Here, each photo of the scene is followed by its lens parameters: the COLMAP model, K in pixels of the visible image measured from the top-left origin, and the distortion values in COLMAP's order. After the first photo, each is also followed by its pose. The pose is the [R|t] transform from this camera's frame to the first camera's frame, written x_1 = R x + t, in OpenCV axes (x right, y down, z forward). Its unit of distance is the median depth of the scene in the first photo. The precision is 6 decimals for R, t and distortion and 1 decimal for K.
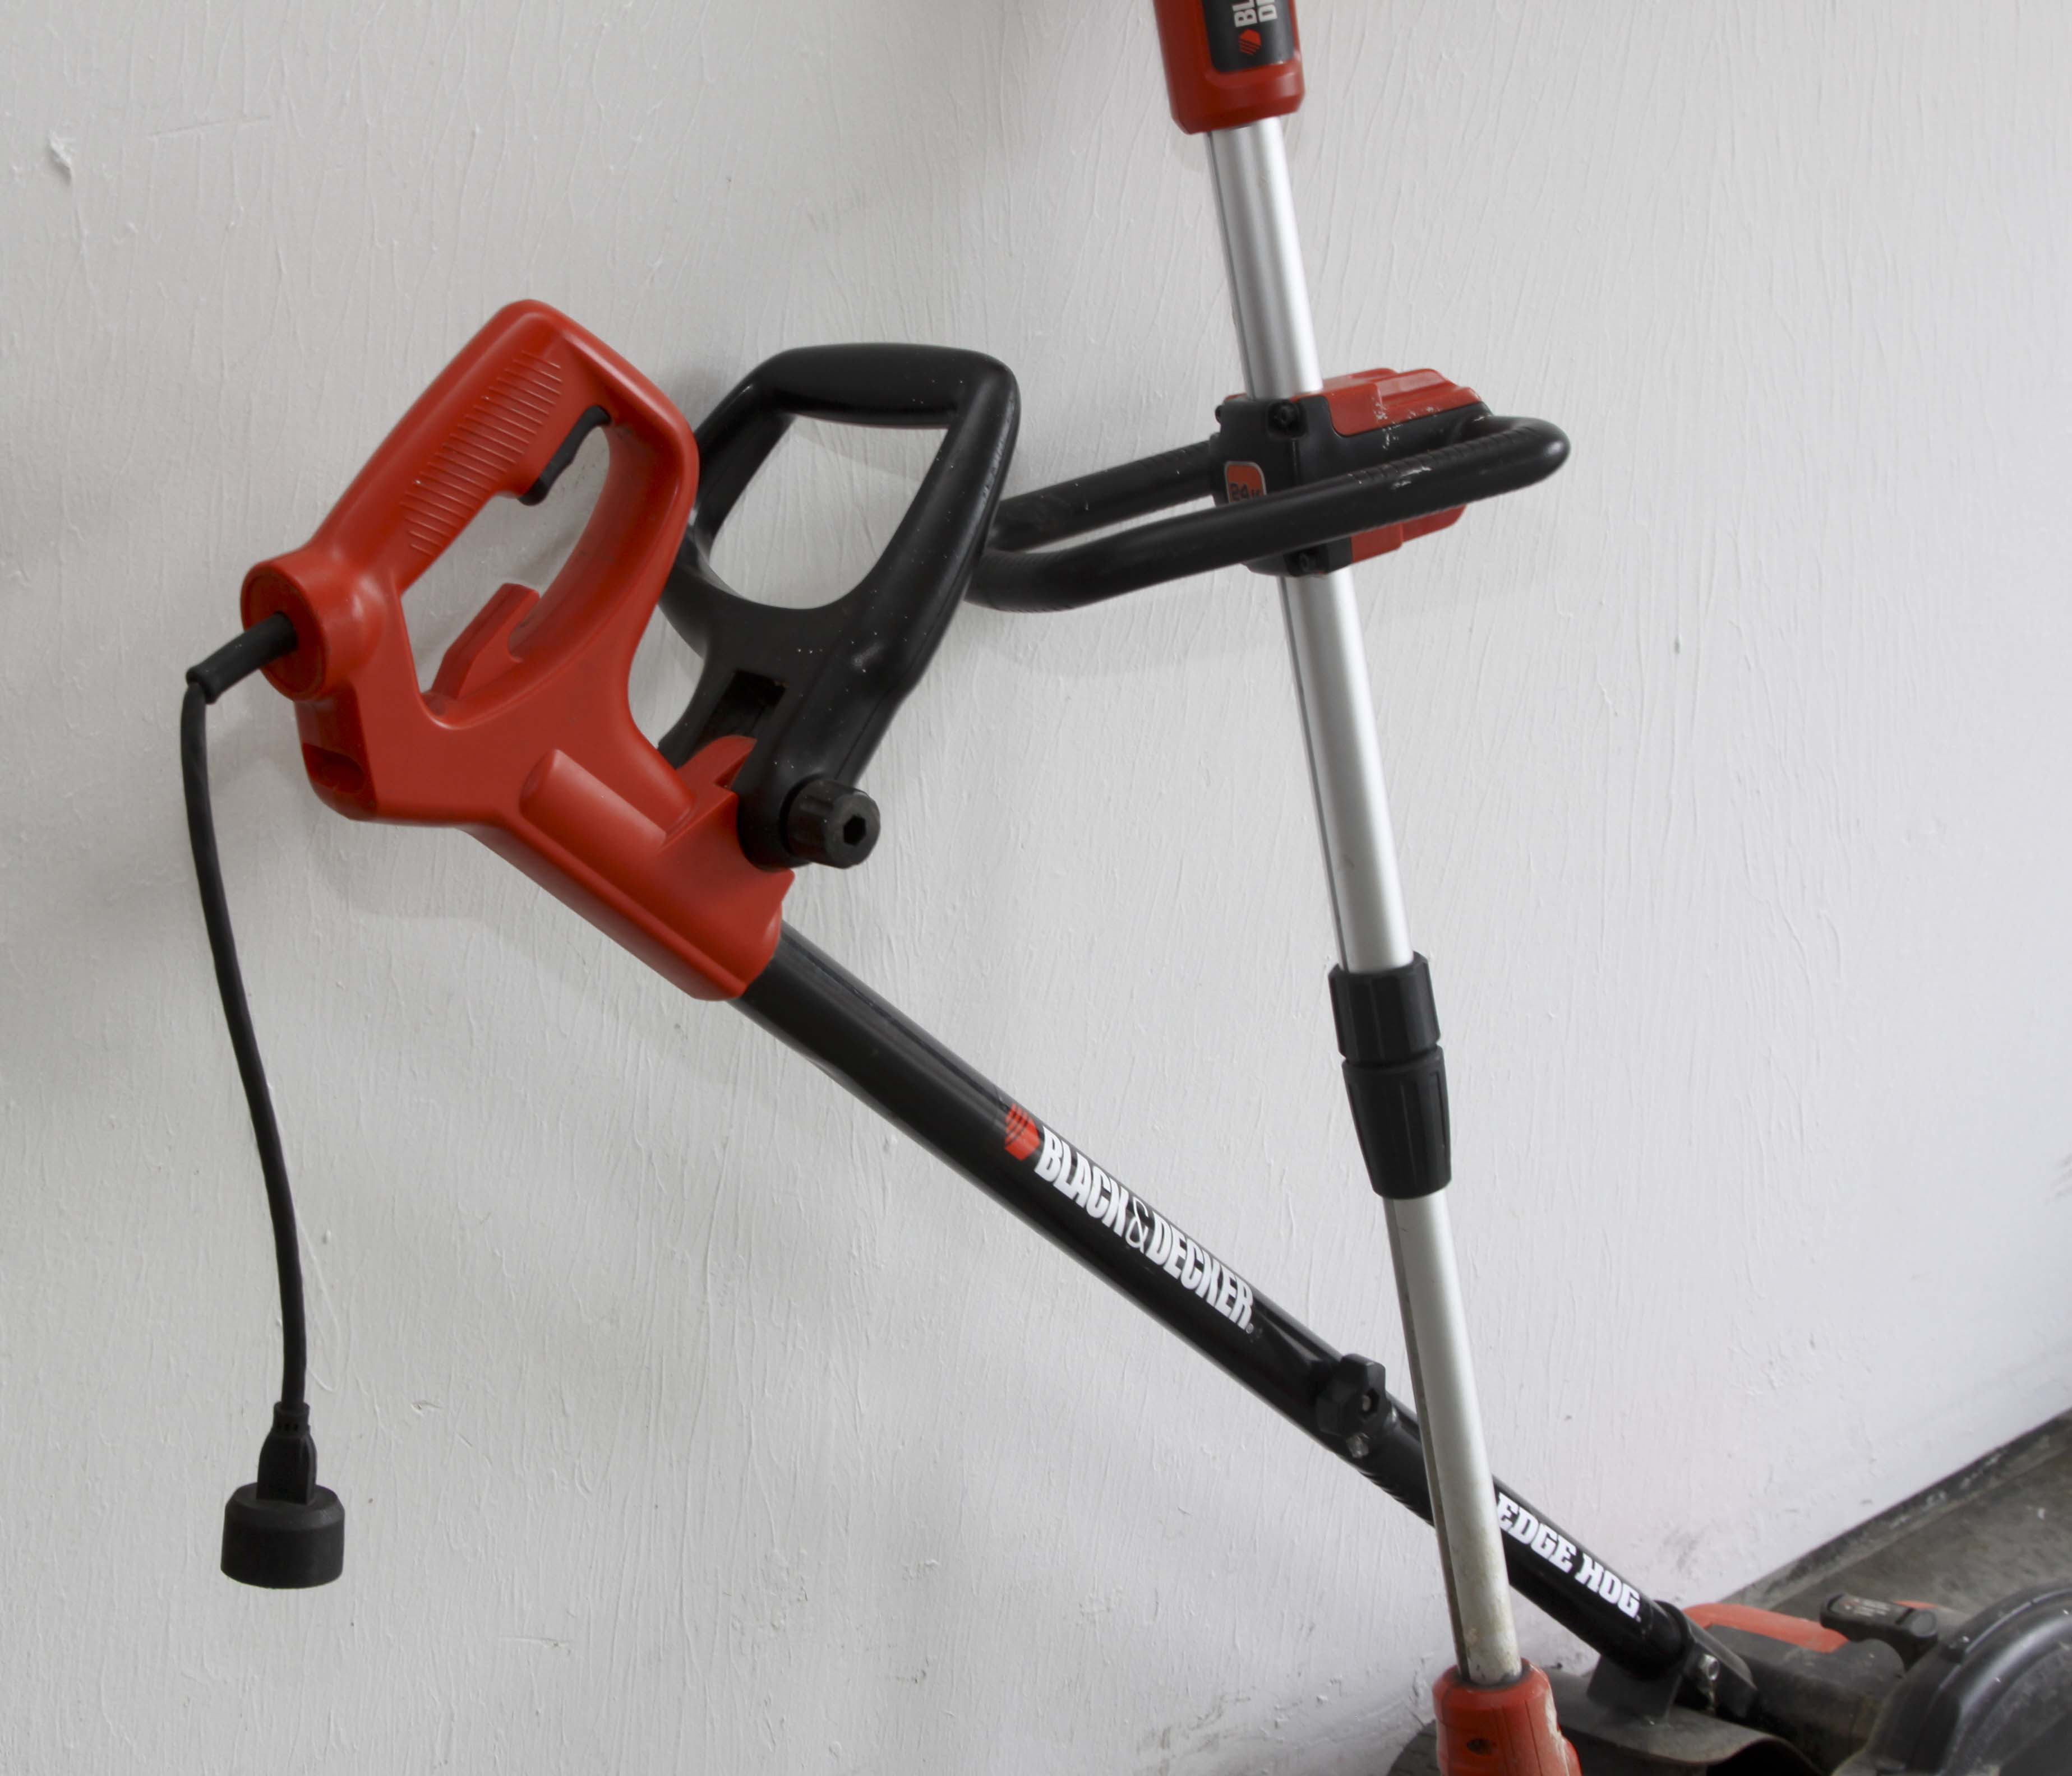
lens RADIAL K [[3988.8, 0, 747.4], [0, 3988.8, 934.5], [0, 0, 1]] dist [-0.015270, 0.000000]
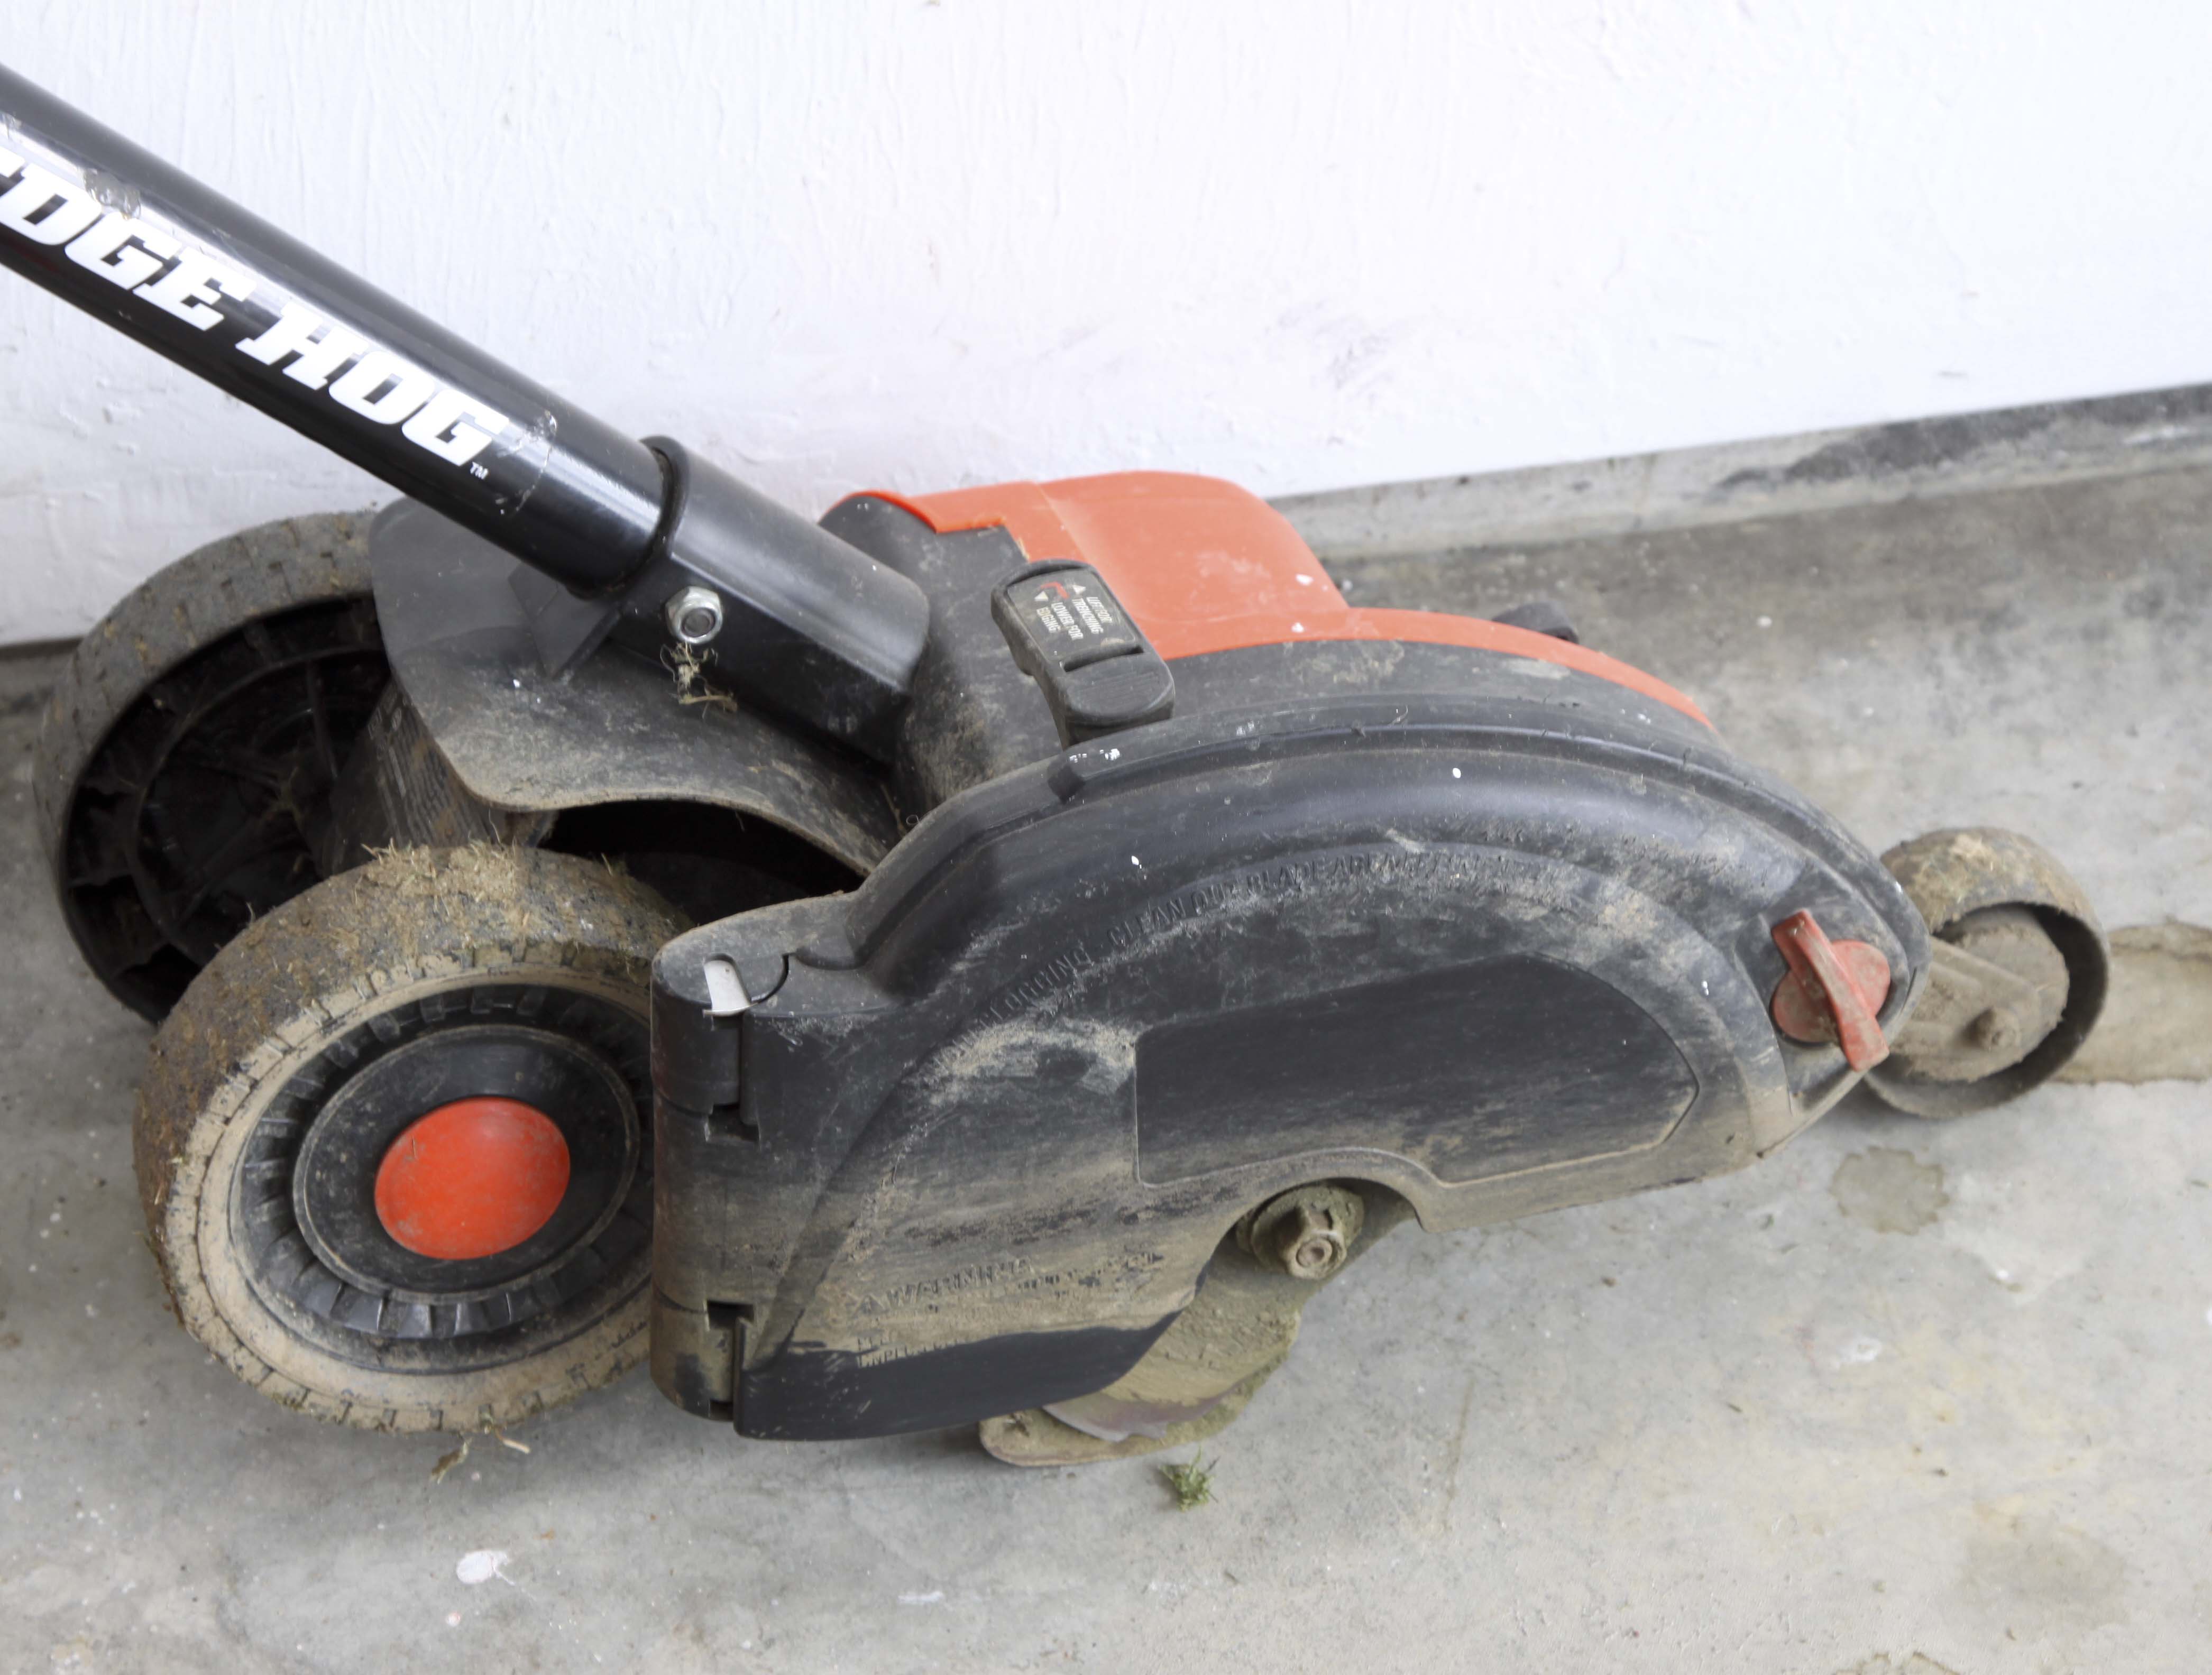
lens RADIAL K [[6780.7, 0, 1203.7], [0, 6780.7, 855.7], [0, 0, 1]] dist [0.224321, 0.000000]
pose [[0.887387, 0.344158, -0.306757, 0.535908], [-0.205861, 0.891159, 0.404299, -0.118966], [0.412512, -0.295620, 0.861651, 0.334791]]
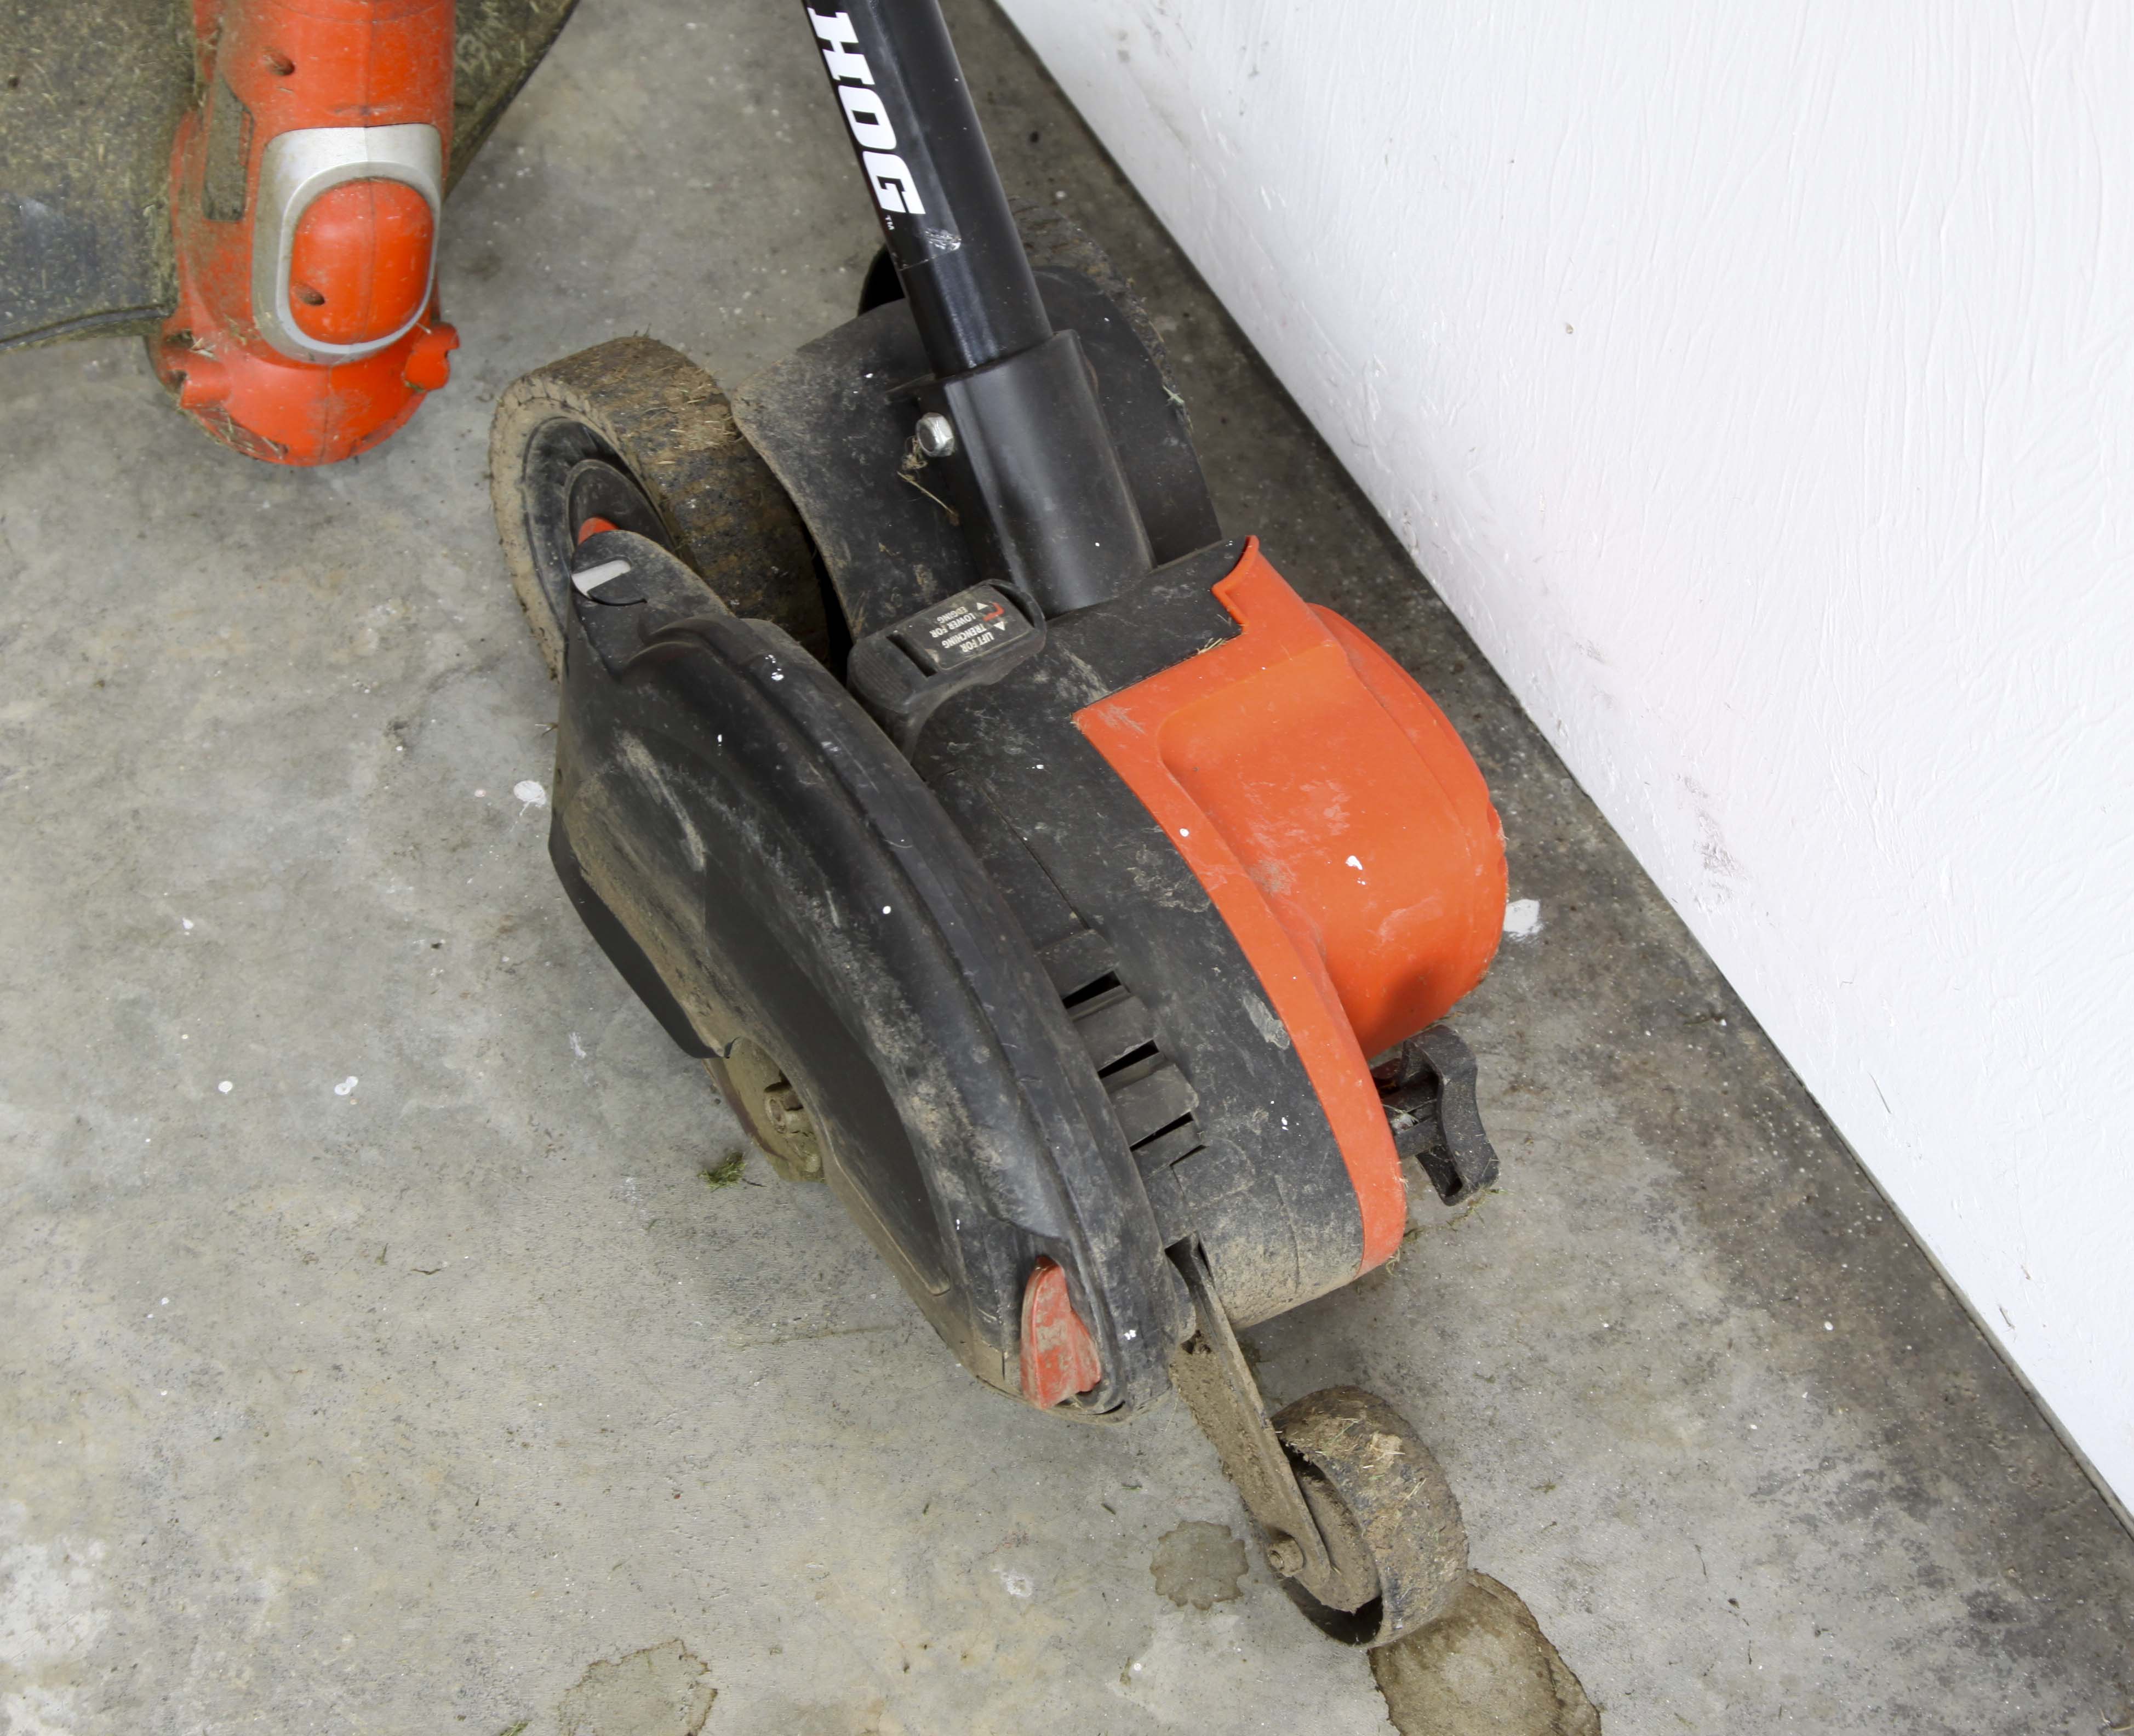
lens RADIAL K [[4464.8, 0, 1068.0], [0, 4464.8, 871.2], [0, 0, 1]] dist [0.041690, 0.000000]
pose [[-0.163541, 0.803948, -0.571770, 0.660309], [-0.391271, 0.479183, 0.785678, -0.310056], [0.905627, 0.352208, 0.236196, 0.871244]]
